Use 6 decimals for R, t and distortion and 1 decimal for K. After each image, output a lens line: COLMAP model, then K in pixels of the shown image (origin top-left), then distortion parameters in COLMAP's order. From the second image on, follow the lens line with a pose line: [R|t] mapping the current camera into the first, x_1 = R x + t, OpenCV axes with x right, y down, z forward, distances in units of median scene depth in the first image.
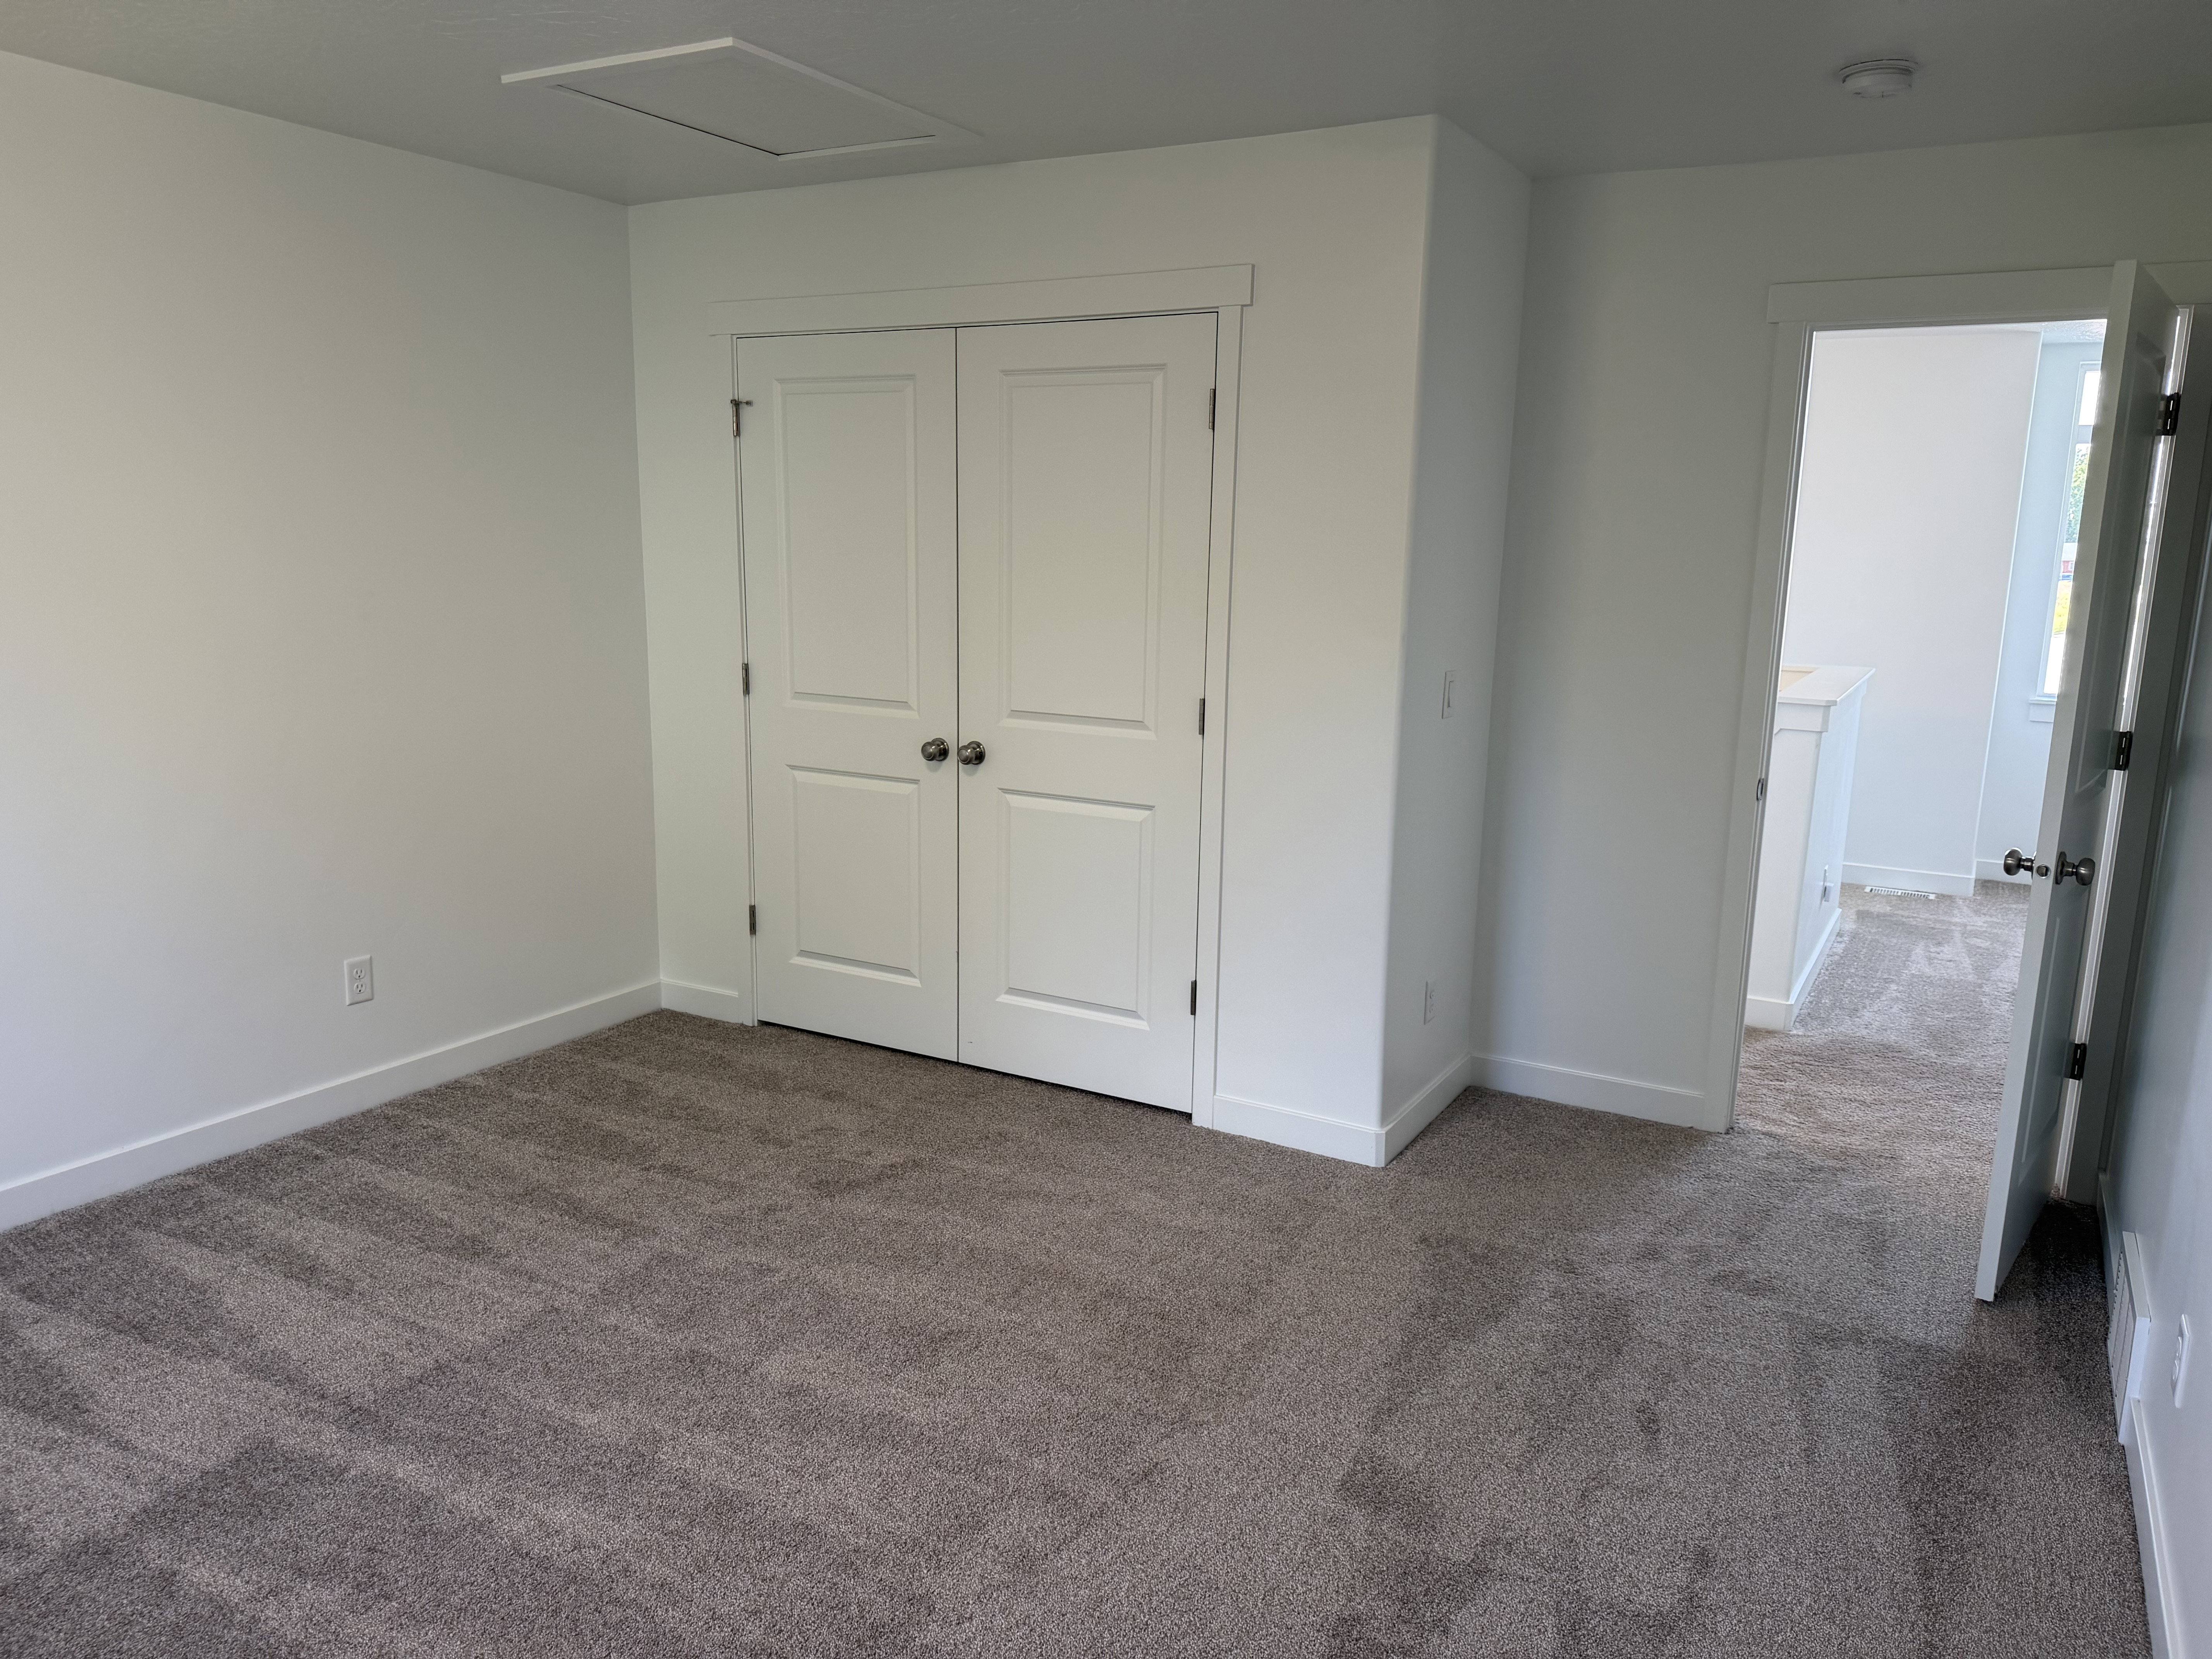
lens RADIAL K [[1546.8, 0, 1106.0], [0, 1546.8, 829.5], [0, 0, 1]] dist [0.002317, -0.004301]
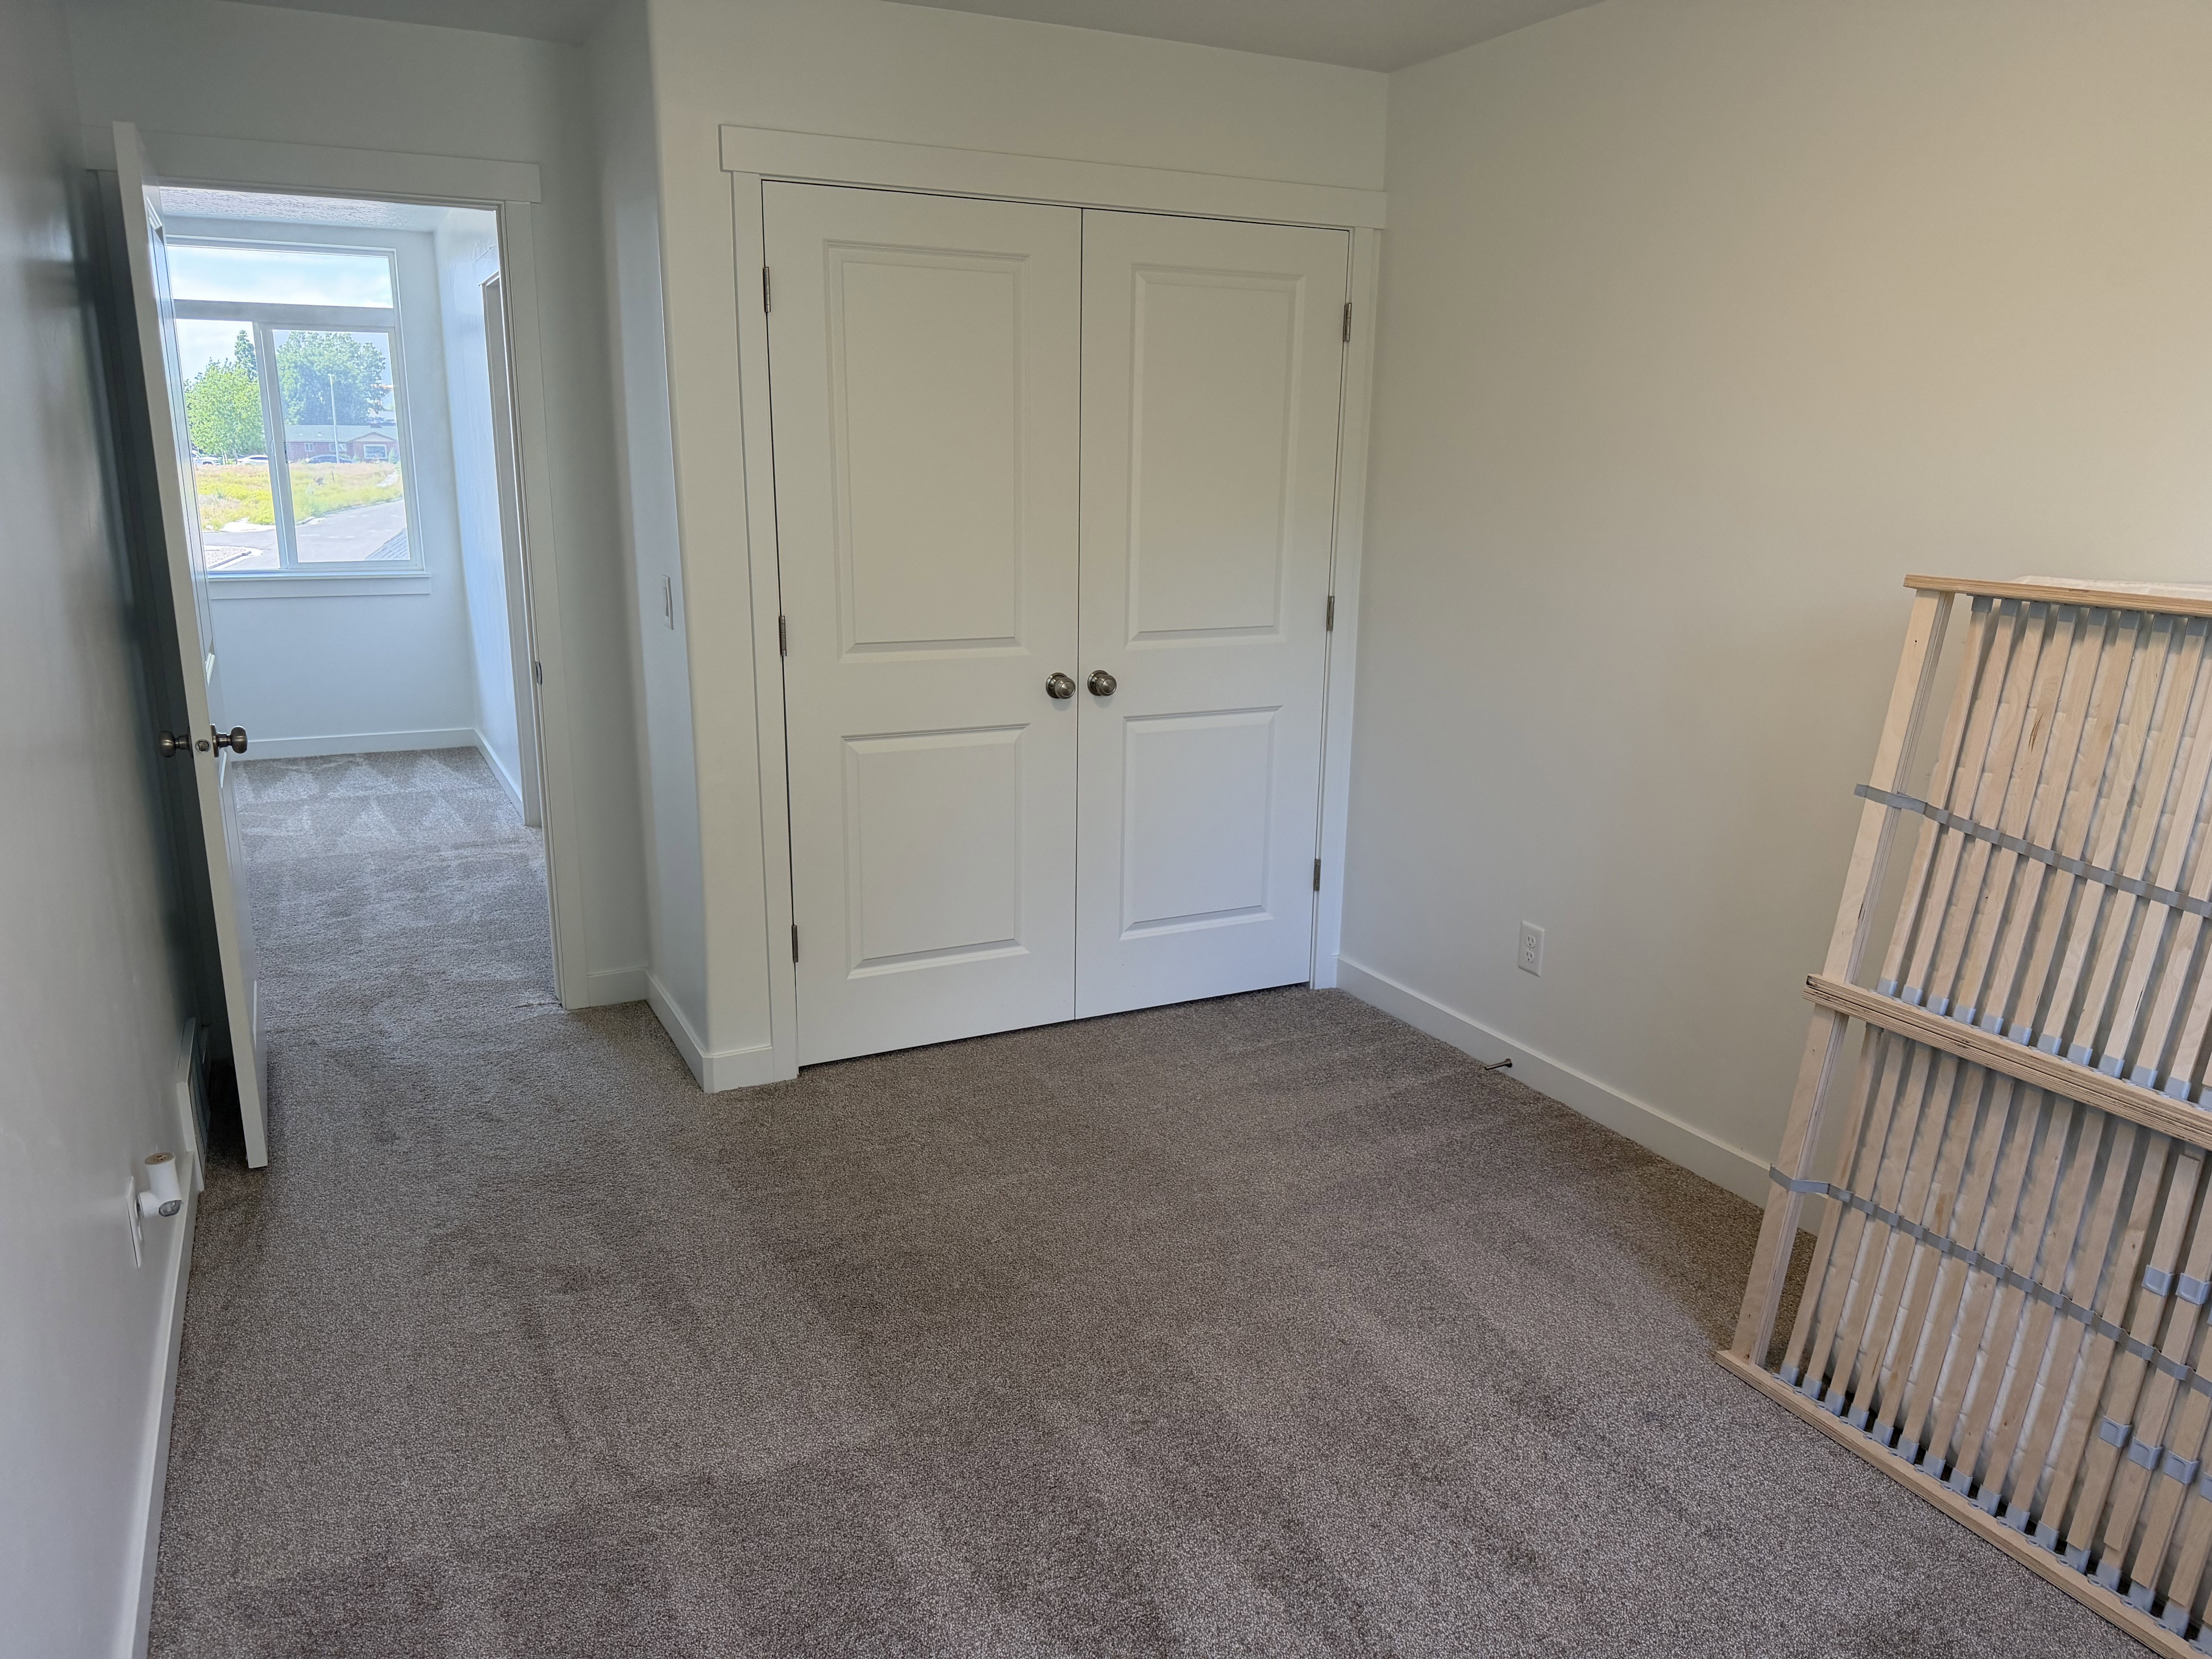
lens RADIAL K [[1546.8, 0, 1106.0], [0, 1546.8, 829.5], [0, 0, 1]] dist [0.002317, -0.004301]
pose [[0.543940, -0.207951, 0.812949, -0.807902], [0.146893, 0.977444, 0.151744, -0.098099], [-0.826167, 0.036877, 0.562217, 0.454857]]
